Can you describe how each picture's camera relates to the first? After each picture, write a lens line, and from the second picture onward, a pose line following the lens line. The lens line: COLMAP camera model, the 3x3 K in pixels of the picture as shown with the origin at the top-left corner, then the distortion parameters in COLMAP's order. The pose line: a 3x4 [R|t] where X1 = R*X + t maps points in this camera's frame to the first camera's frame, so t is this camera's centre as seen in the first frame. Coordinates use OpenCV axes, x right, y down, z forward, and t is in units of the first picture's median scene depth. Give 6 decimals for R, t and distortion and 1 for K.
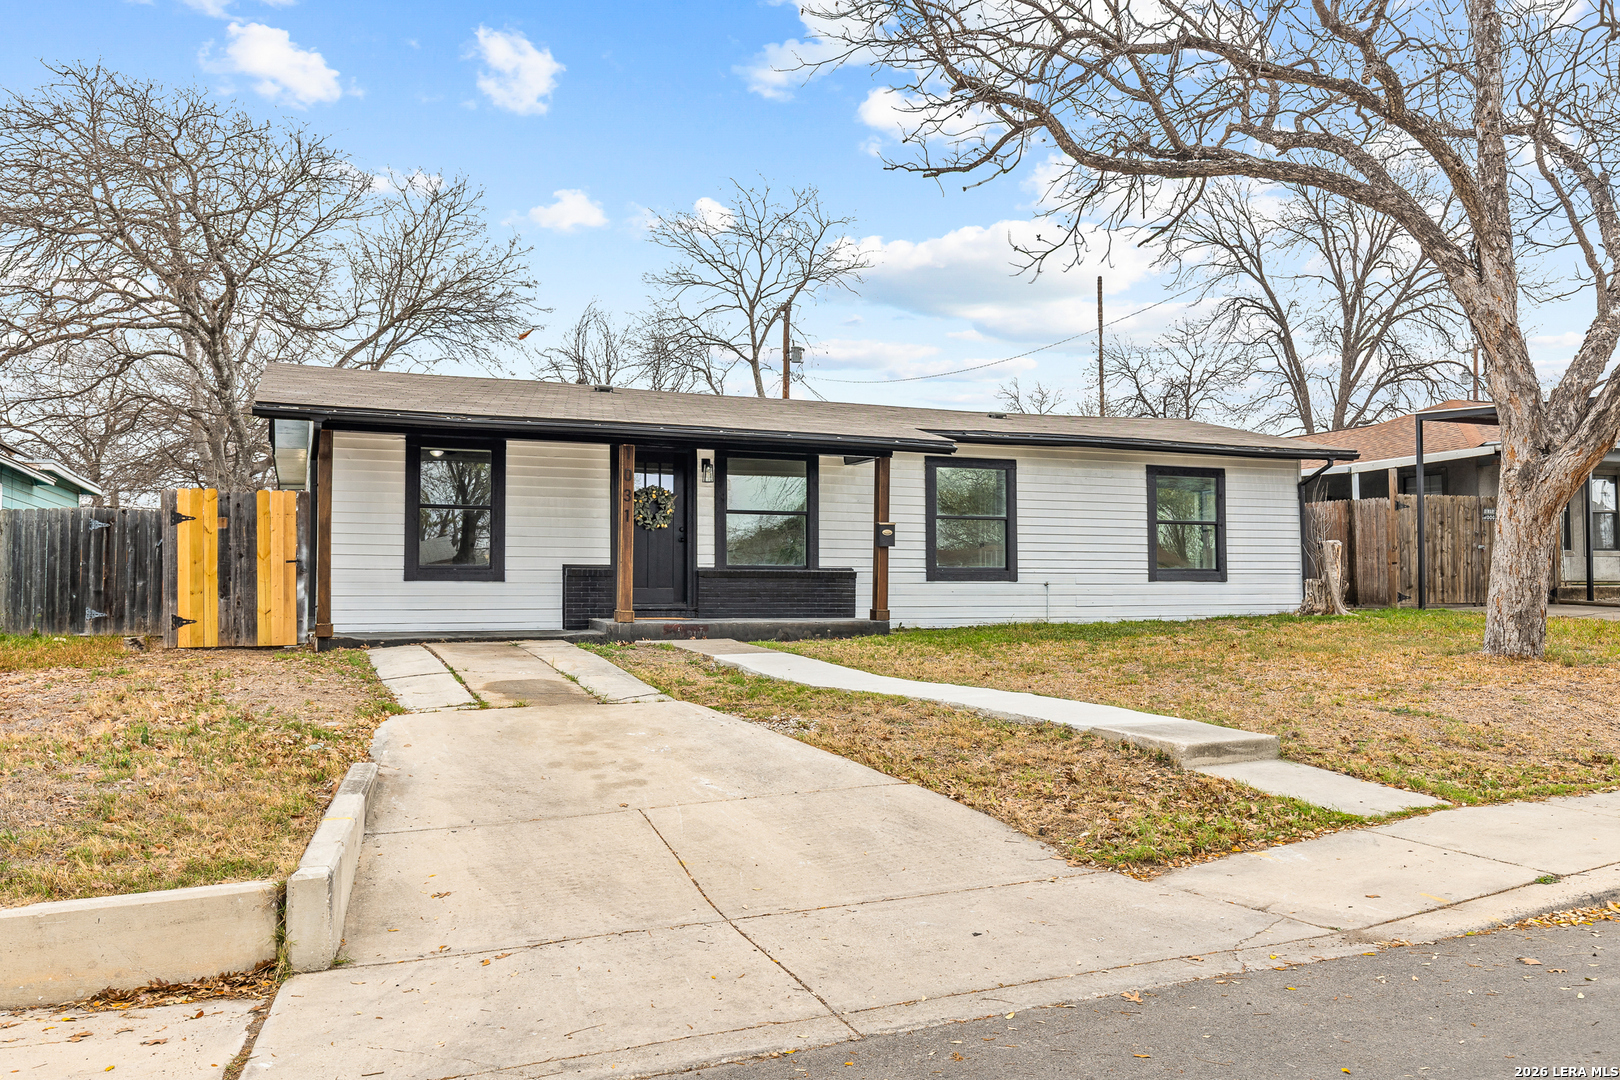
lens RADIAL K [[1312.8, 0, 818.9], [0, 1312.8, 499.0], [0, 0, 1]] dist [-0.004630, 0.003483]
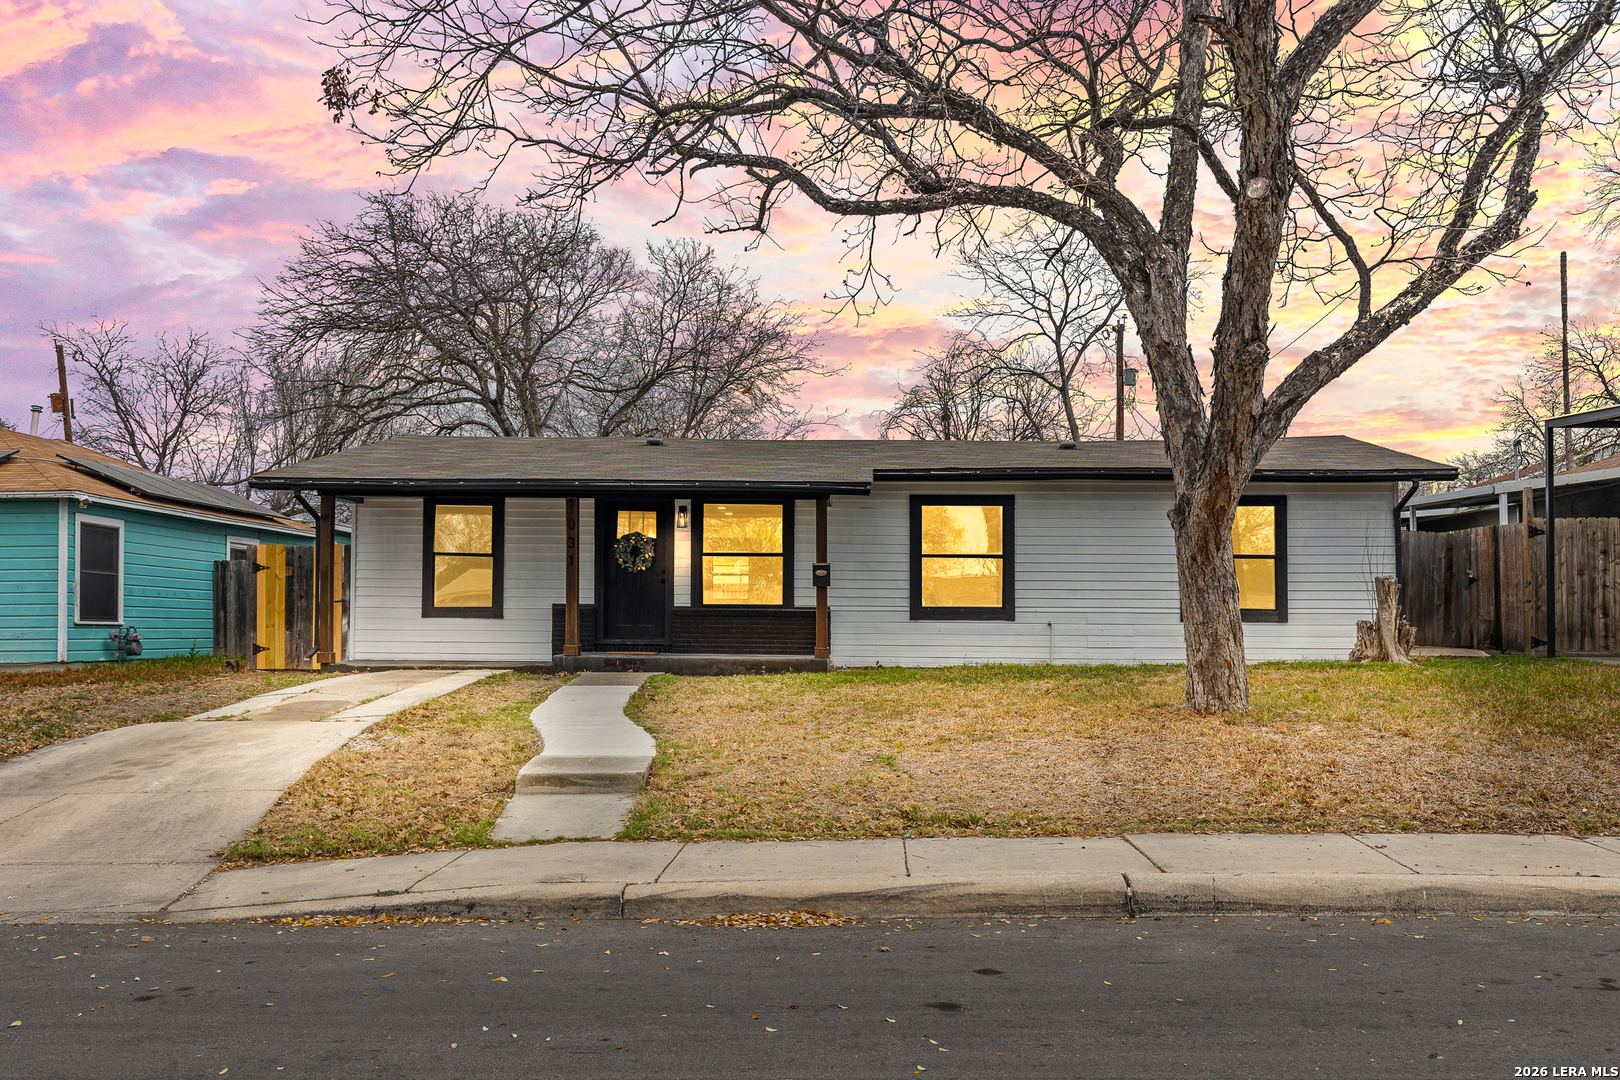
lens RADIAL K [[1352.8, 0, 789.1], [0, 1352.8, 537.7], [0, 0, 1]] dist [0.007287, -0.005058]
pose [[0.900316, -0.019903, -0.434781, 0.438864], [0.023101, 0.999731, 0.002072, -0.004525], [0.434623, -0.011909, 0.900534, 0.029576]]
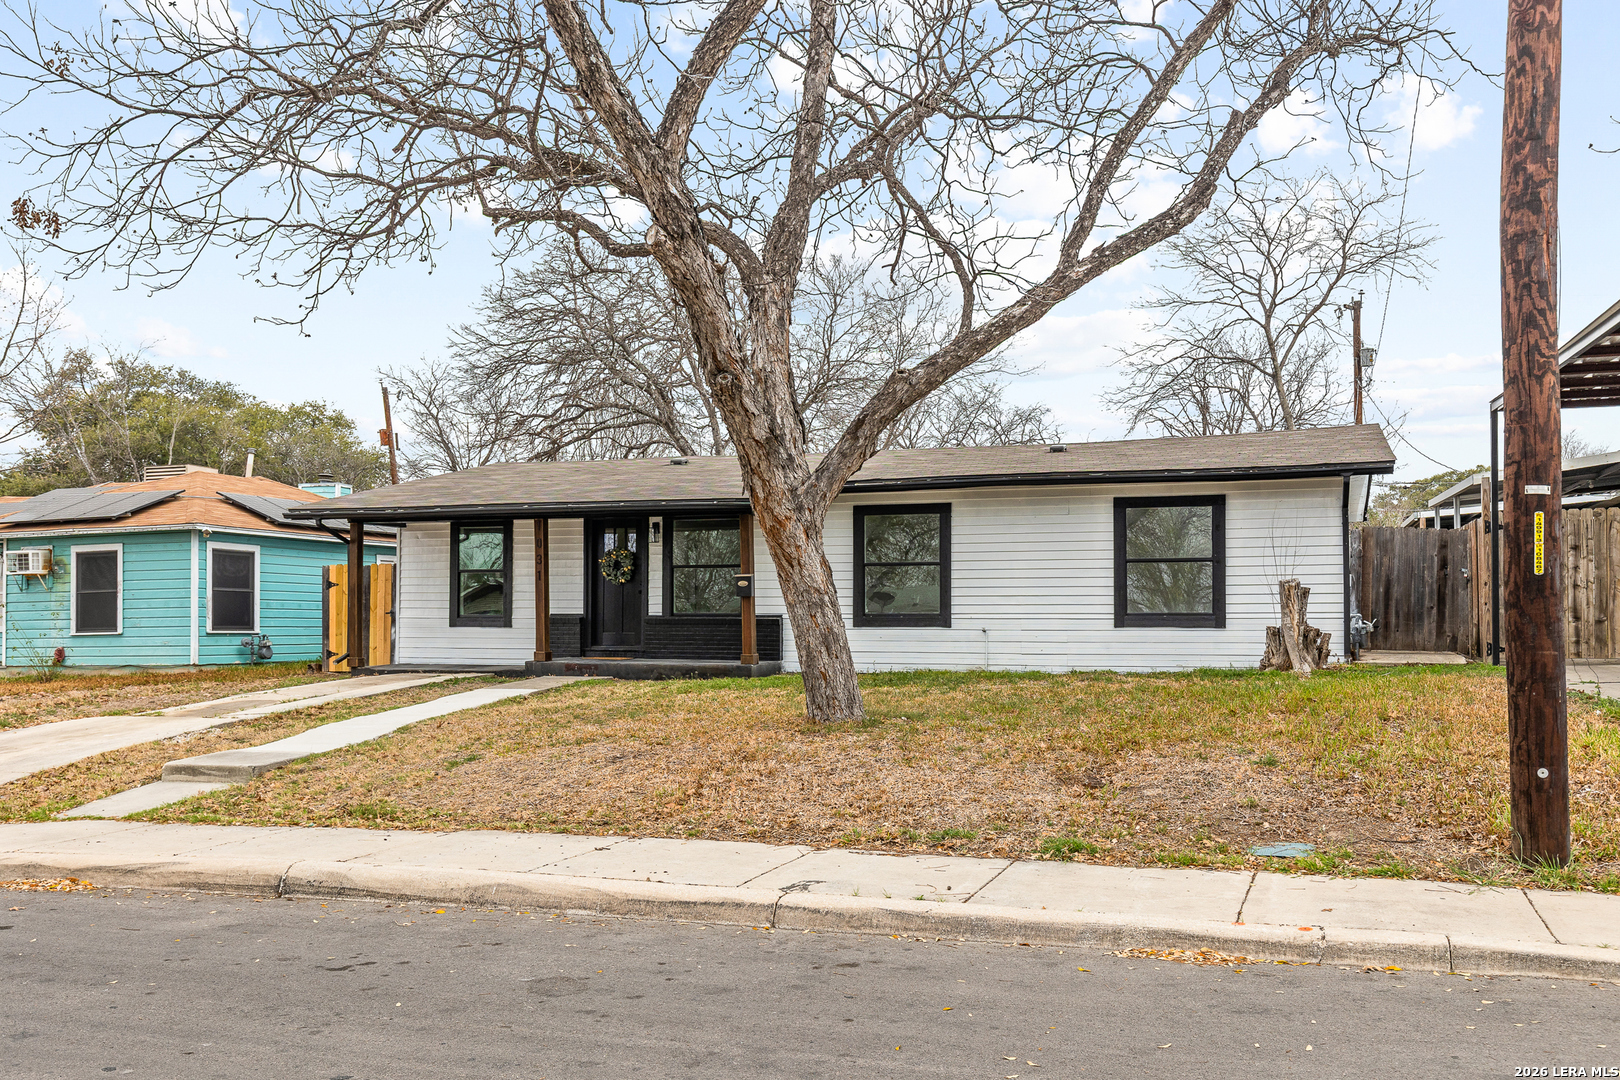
lens RADIAL K [[1352.8, 0, 817.8], [0, 1352.8, 535.3], [0, 0, 1]] dist [0.007287, -0.005058]
pose [[0.734746, -0.040493, -0.677133, 0.767347], [0.047313, 0.998845, -0.008393, -0.002109], [0.676690, -0.025870, 0.735813, 0.193438]]
